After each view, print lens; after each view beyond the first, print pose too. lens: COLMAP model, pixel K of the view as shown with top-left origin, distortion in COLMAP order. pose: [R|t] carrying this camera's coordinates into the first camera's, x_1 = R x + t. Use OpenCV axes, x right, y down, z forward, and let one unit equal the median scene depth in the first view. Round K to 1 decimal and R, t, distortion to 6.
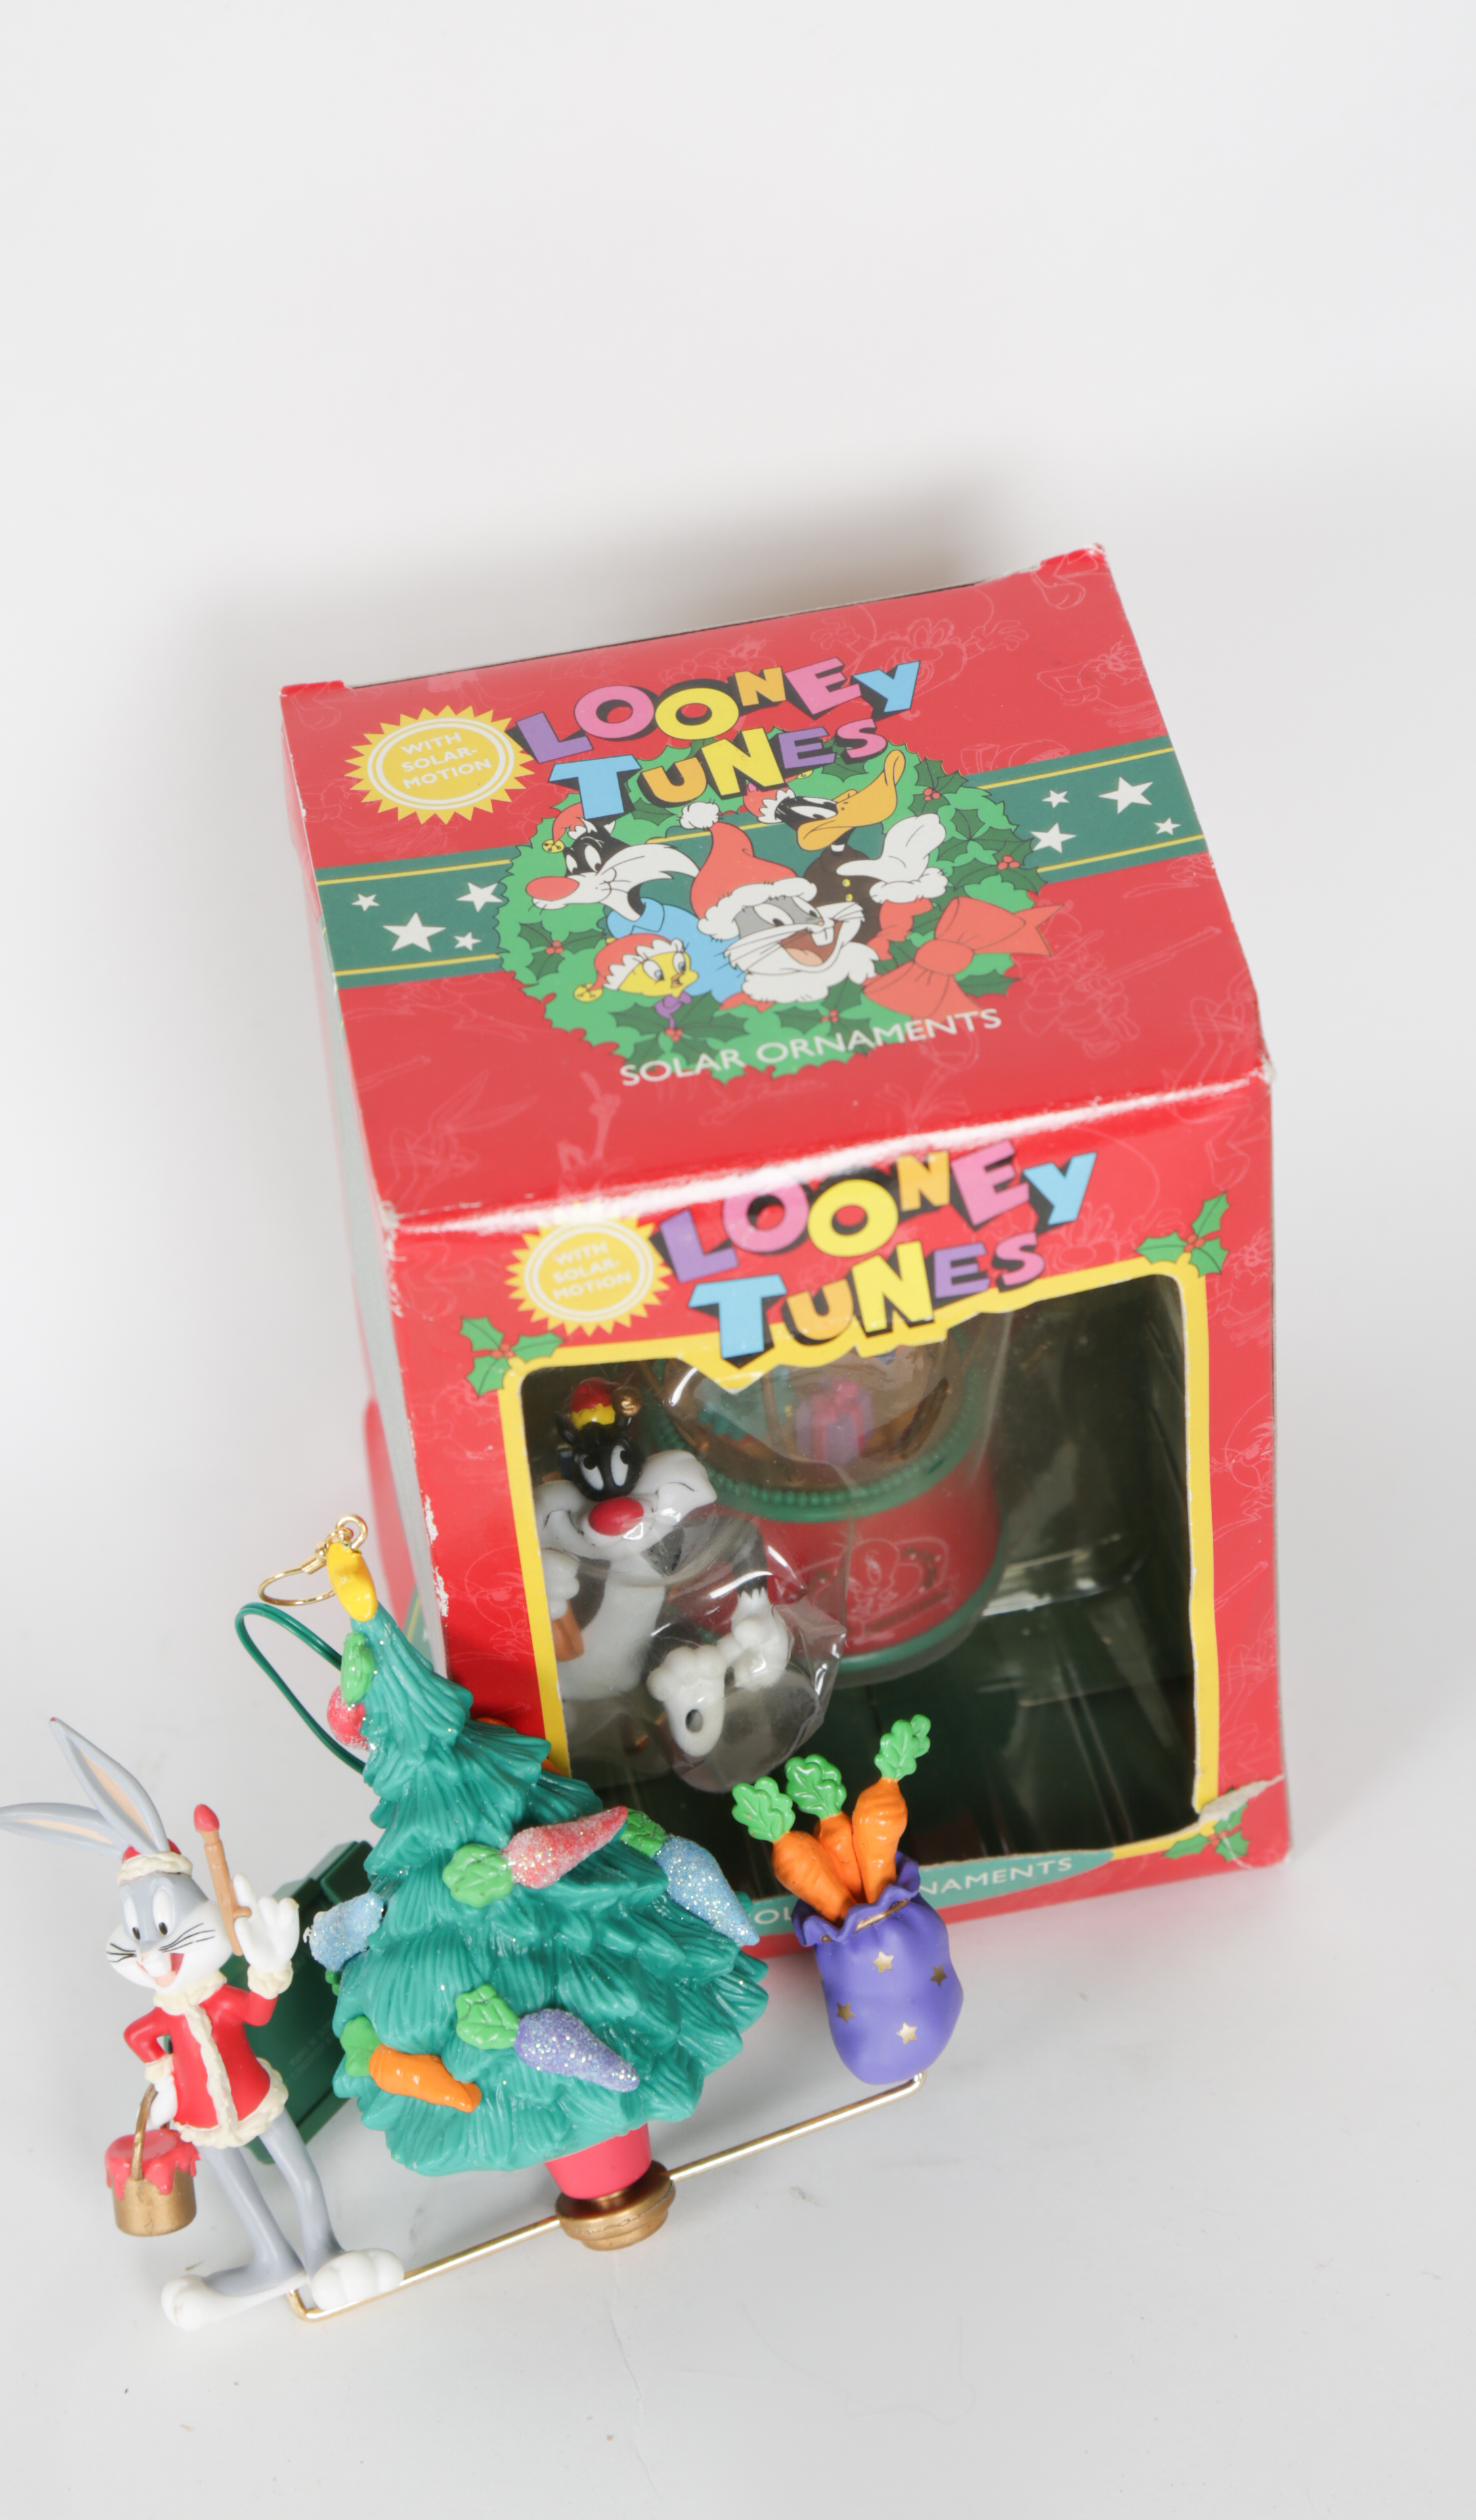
lens RADIAL K [[6822.0, 0, 727.3], [0, 6822.0, 1266.1], [0, 0, 1]] dist [0.147029, 0.000000]
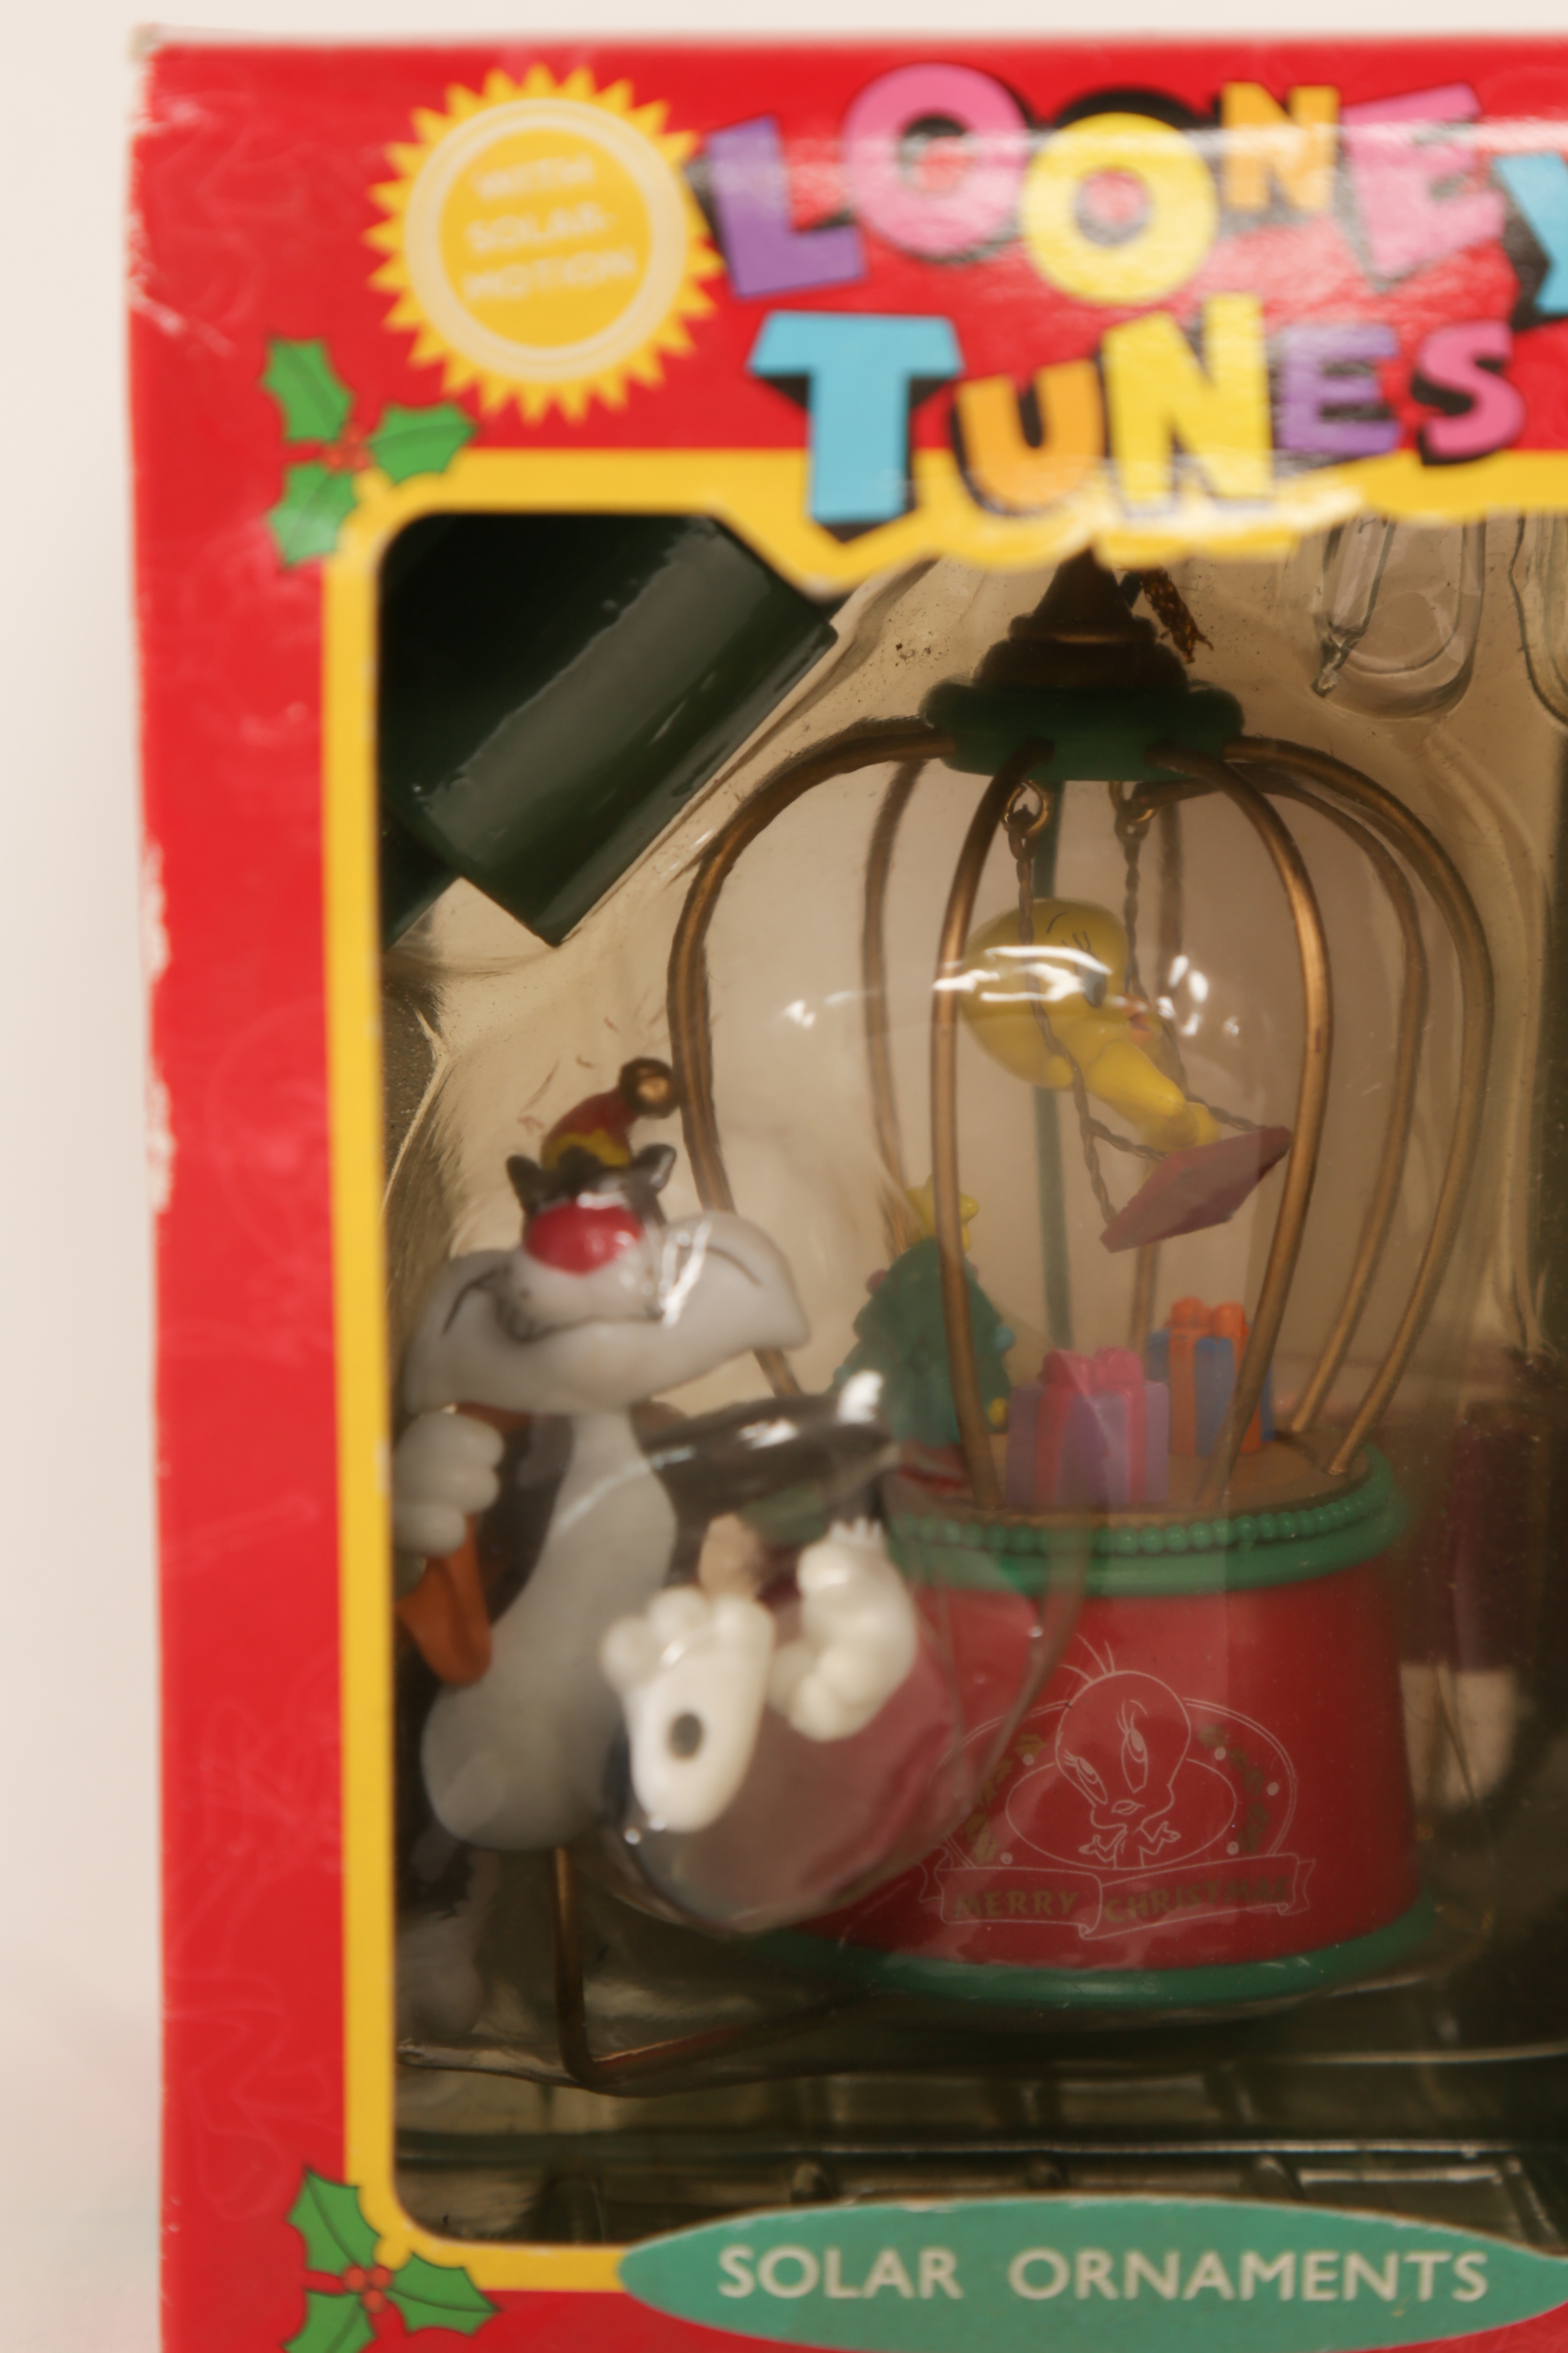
lens RADIAL K [[6934.4, 0, 786.6], [0, 6934.4, 1177.3], [0, 0, 1]] dist [0.093992, 0.000000]
pose [[0.986149, 0.091178, -0.138556, 0.067602], [-0.152697, 0.825252, -0.543731, 0.308880], [0.064767, 0.557356, 0.827743, 0.635901]]
